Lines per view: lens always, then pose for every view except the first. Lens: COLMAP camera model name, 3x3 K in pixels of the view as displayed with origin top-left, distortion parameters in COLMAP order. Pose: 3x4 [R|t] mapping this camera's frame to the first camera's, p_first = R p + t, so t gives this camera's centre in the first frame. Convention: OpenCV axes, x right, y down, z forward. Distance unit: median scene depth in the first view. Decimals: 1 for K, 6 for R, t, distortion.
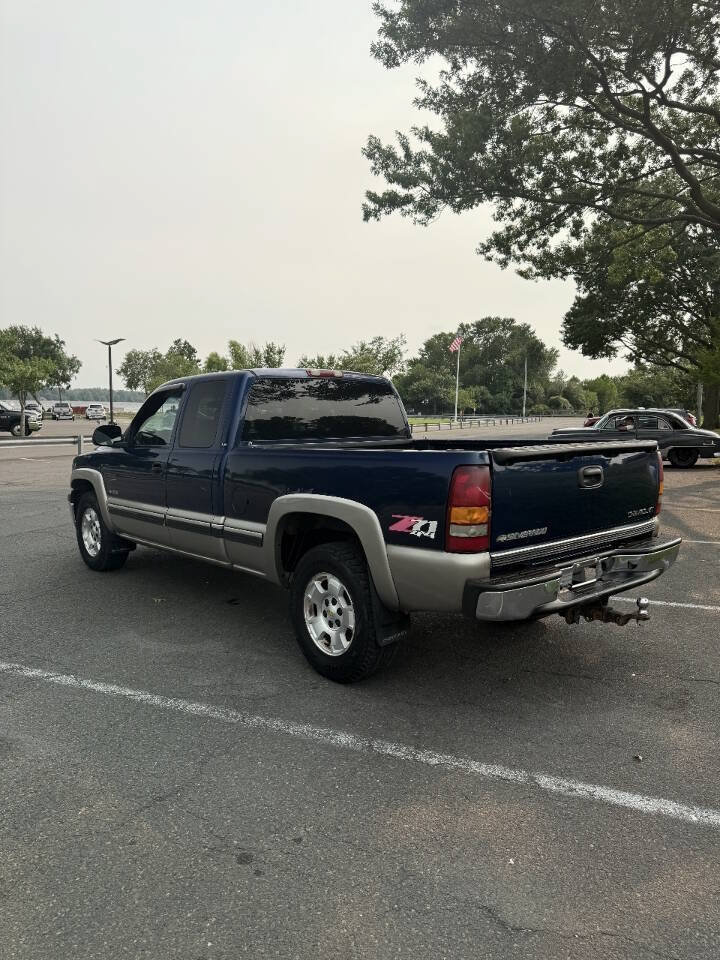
lens RADIAL K [[677.0, 0, 359.4], [0, 677.0, 486.1], [0, 0, 1]] dist [0.027140, -0.044856]
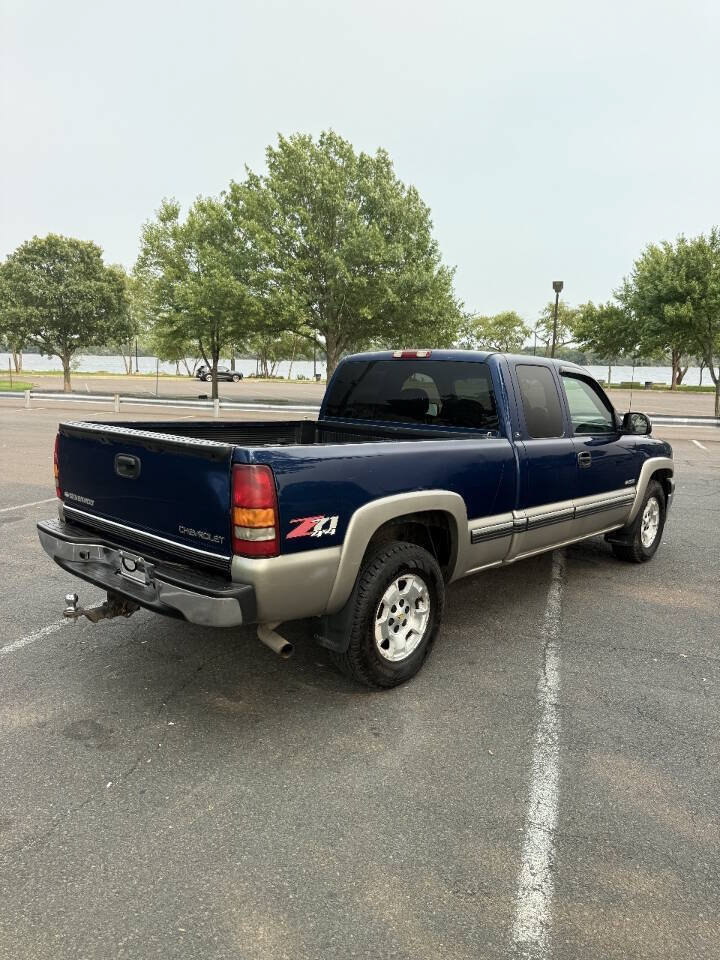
lens RADIAL K [[677.0, 0, 359.4], [0, 677.0, 486.1], [0, 0, 1]] dist [0.027140, -0.044856]
pose [[0.104699, 0.161141, -0.981362, 1.145057], [-0.129492, 0.980594, 0.147200, -0.147154], [0.986038, 0.111667, 0.123534, 1.058566]]
